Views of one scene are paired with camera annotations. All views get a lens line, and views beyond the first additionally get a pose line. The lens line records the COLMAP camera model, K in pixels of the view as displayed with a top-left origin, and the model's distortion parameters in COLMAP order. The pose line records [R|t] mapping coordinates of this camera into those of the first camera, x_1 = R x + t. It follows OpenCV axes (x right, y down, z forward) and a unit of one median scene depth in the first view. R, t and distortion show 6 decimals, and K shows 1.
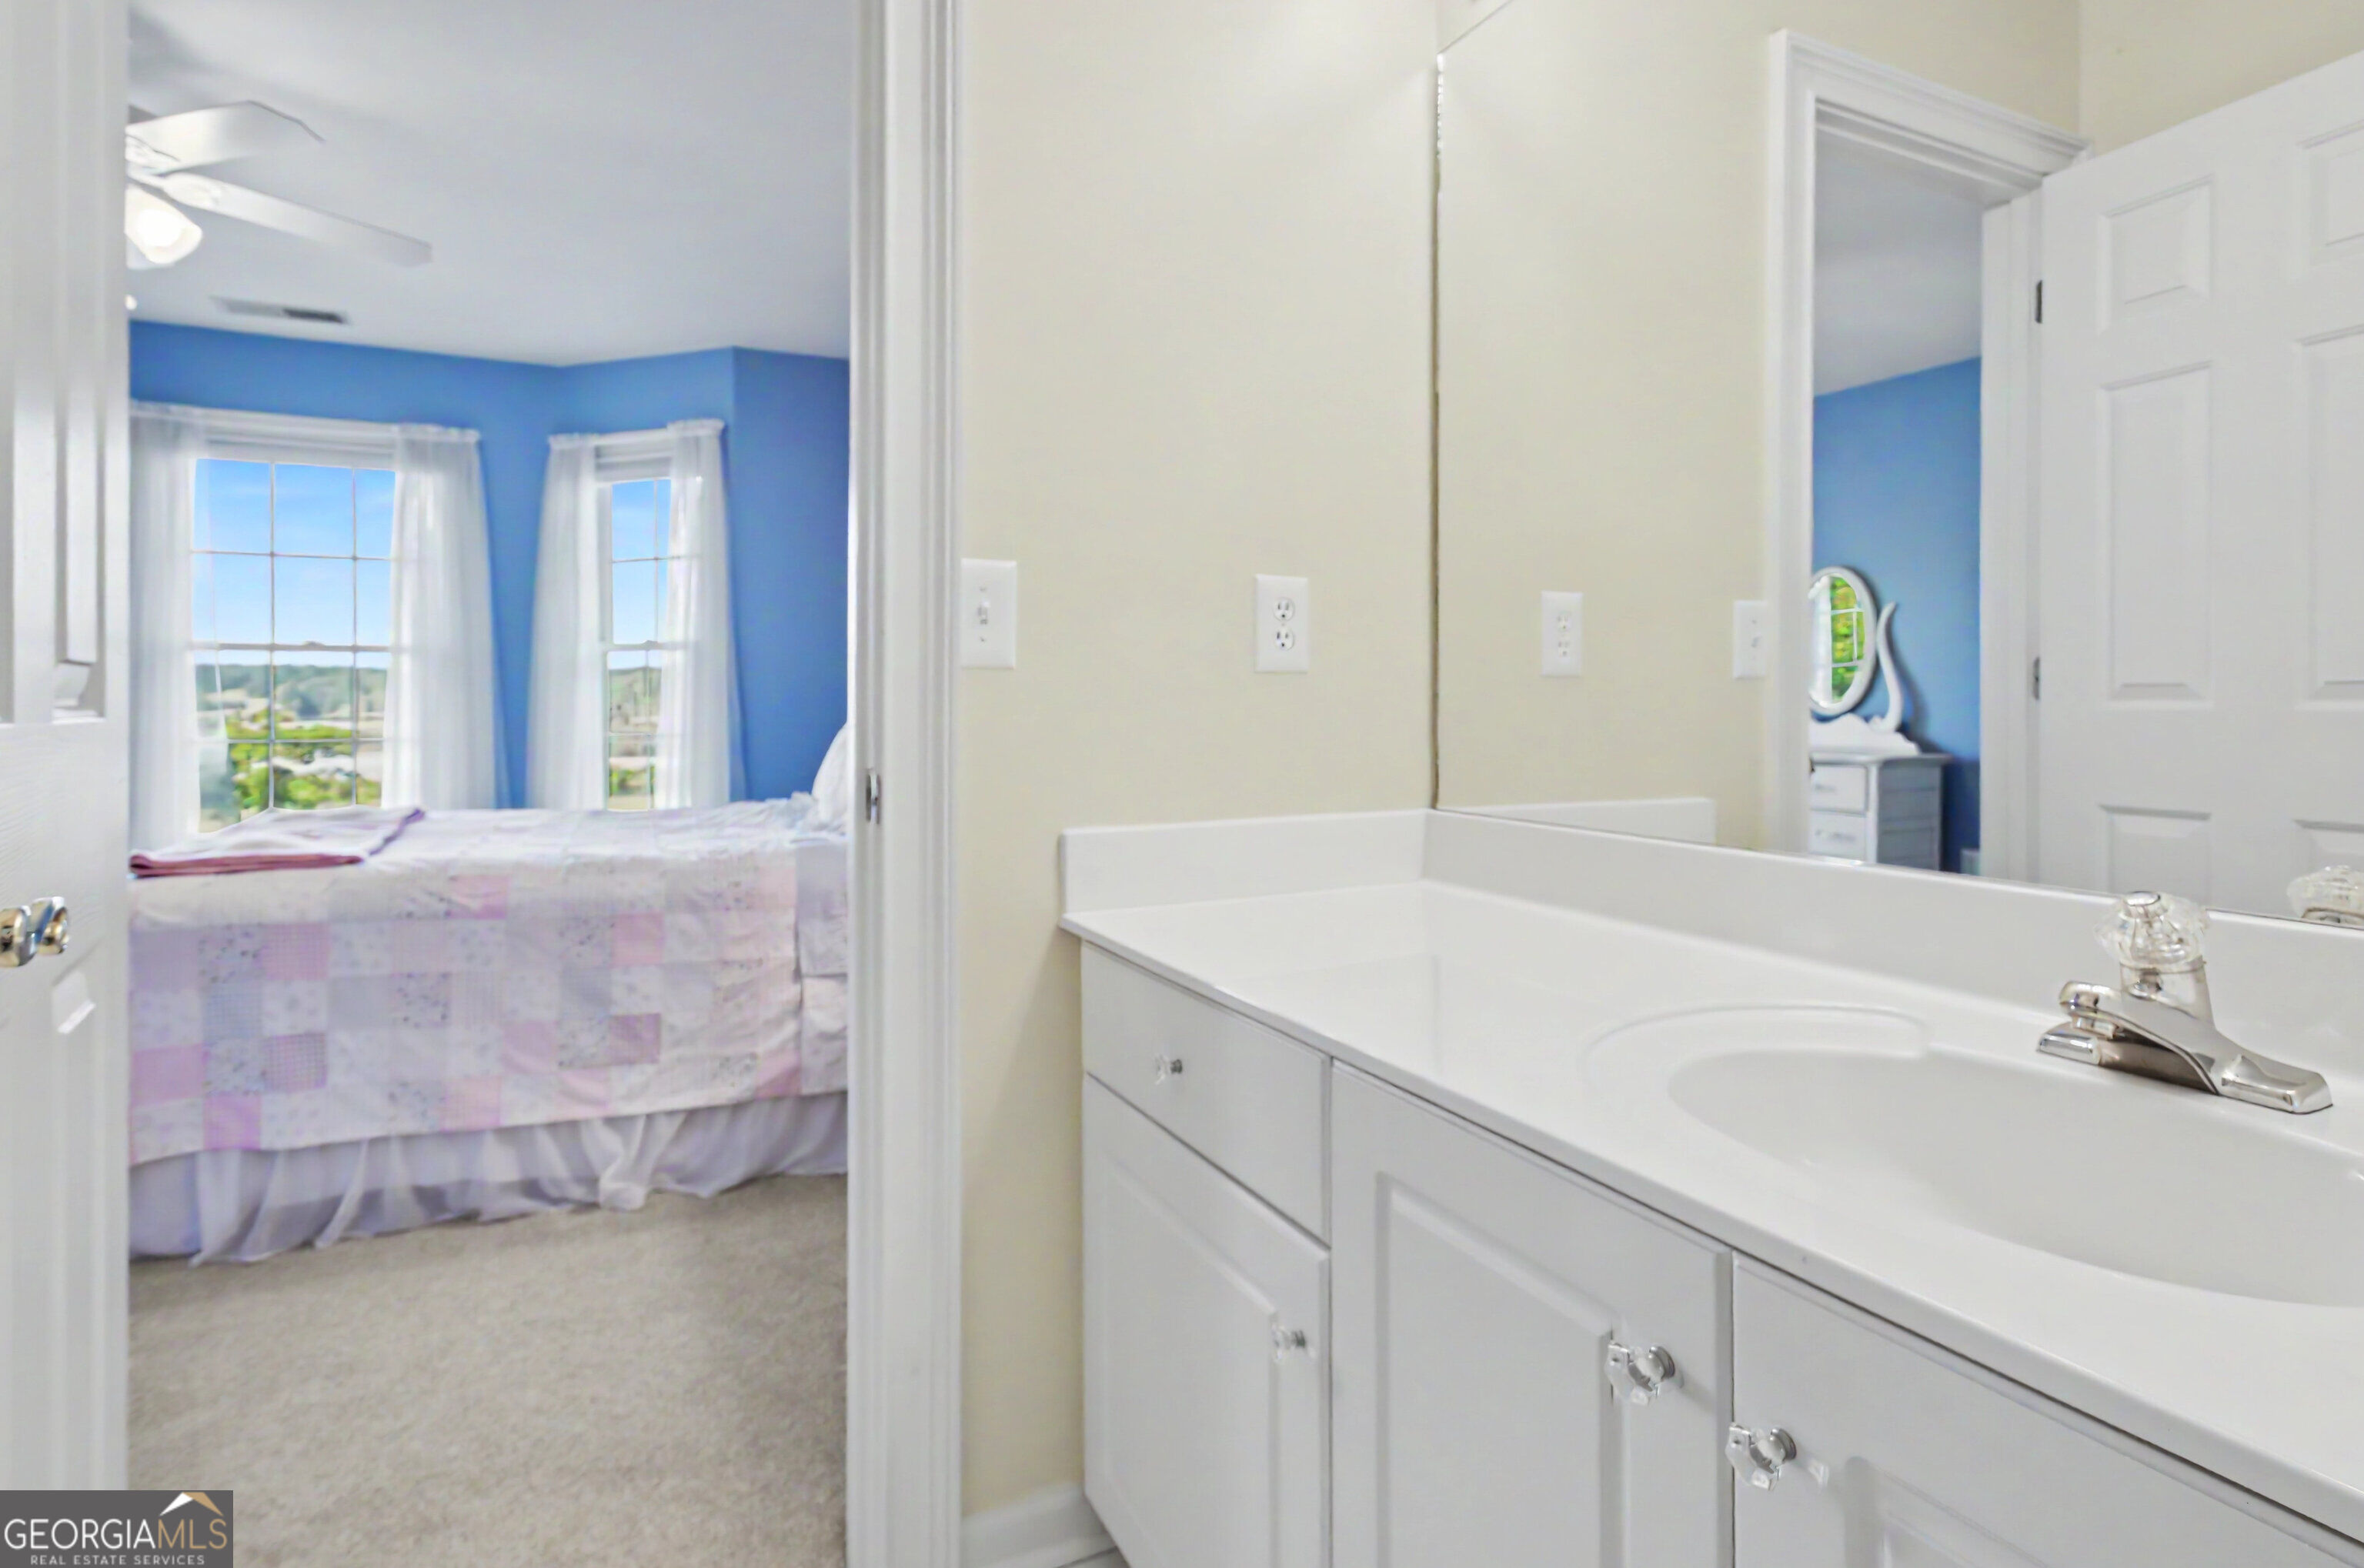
lens RADIAL K [[1228.6, 0, 1181.5], [0, 1228.6, 722.0], [0, 0, 1]] dist [0.010293, -0.001396]
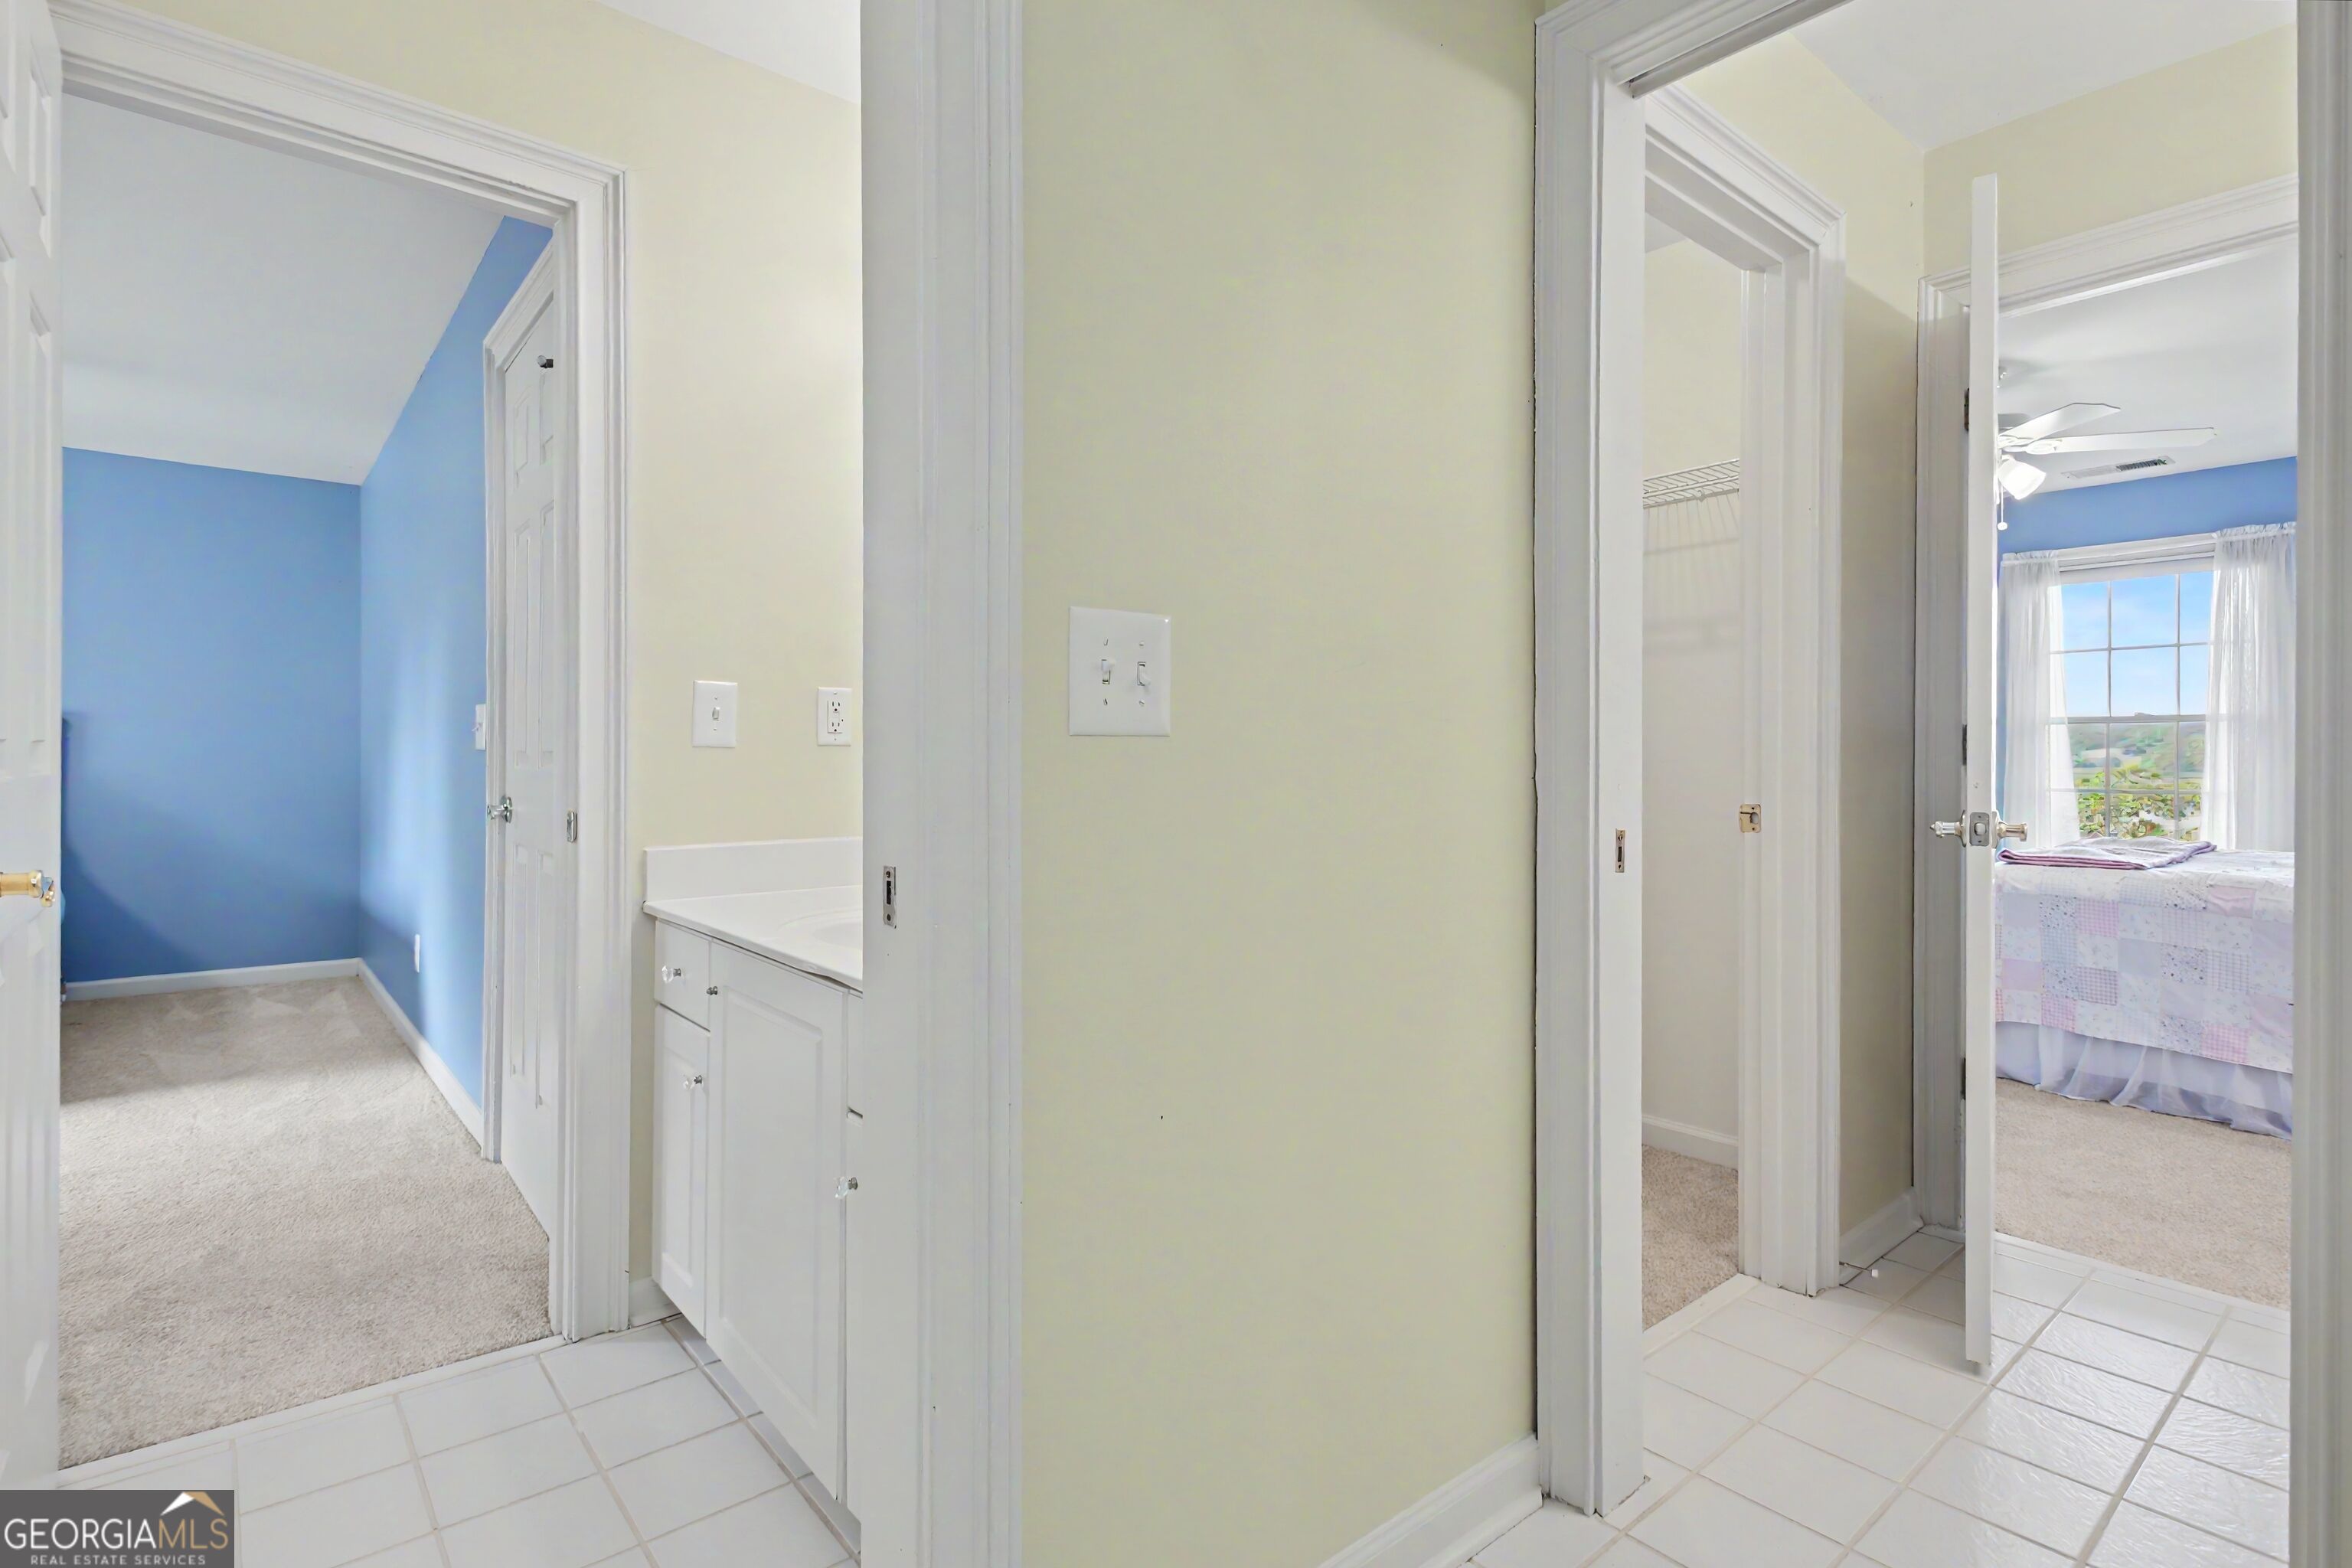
lens RADIAL K [[1153.4, 0, 1170.2], [0, 1153.4, 754.6], [0, 0, 1]] dist [0.014079, -0.003247]
pose [[0.237742, -0.004249, -0.971319, 0.440713], [-0.014060, 0.999871, -0.007815, -0.000092], [0.971227, 0.015515, 0.237652, -0.507531]]
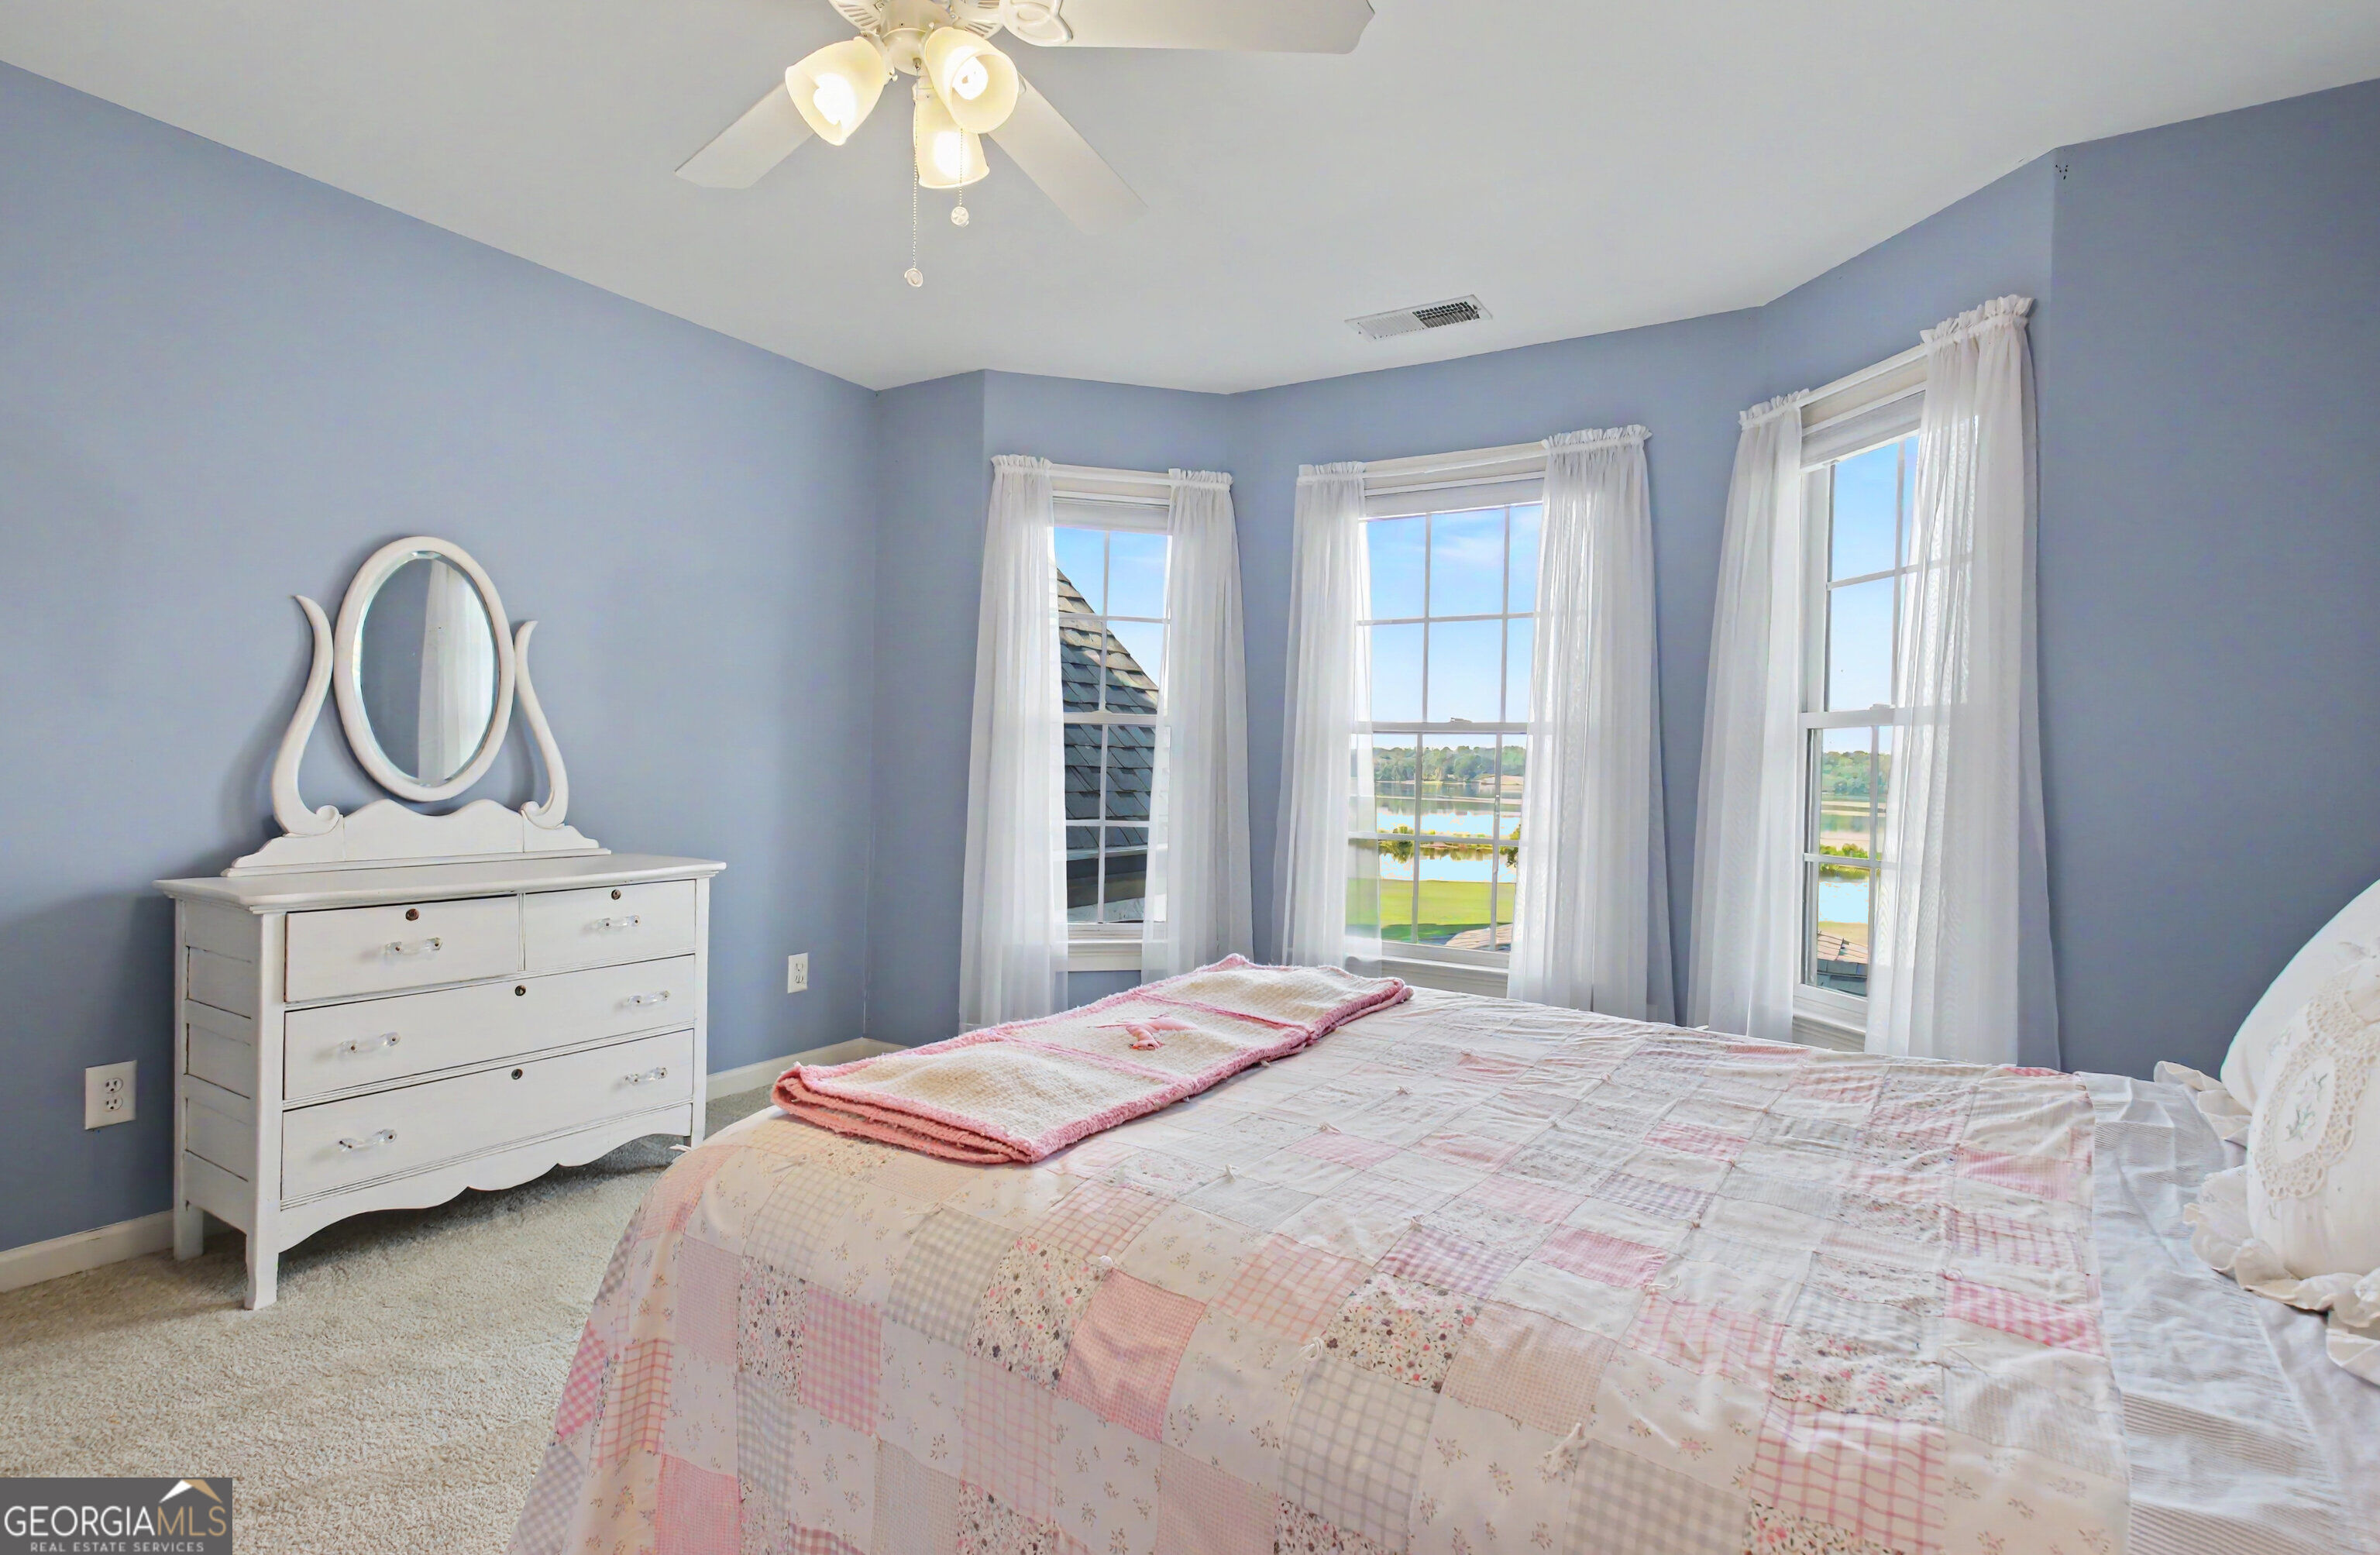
lens RADIAL K [[1153.9, 0, 1195.4], [0, 1153.9, 777.4], [0, 0, 1]] dist [0.000321, 0.000235]
pose [[0.528275, 0.021811, -0.848793, -0.263471], [-0.036488, 0.999330, 0.002969, -0.044646], [0.848289, 0.029403, 0.528717, 0.857255]]
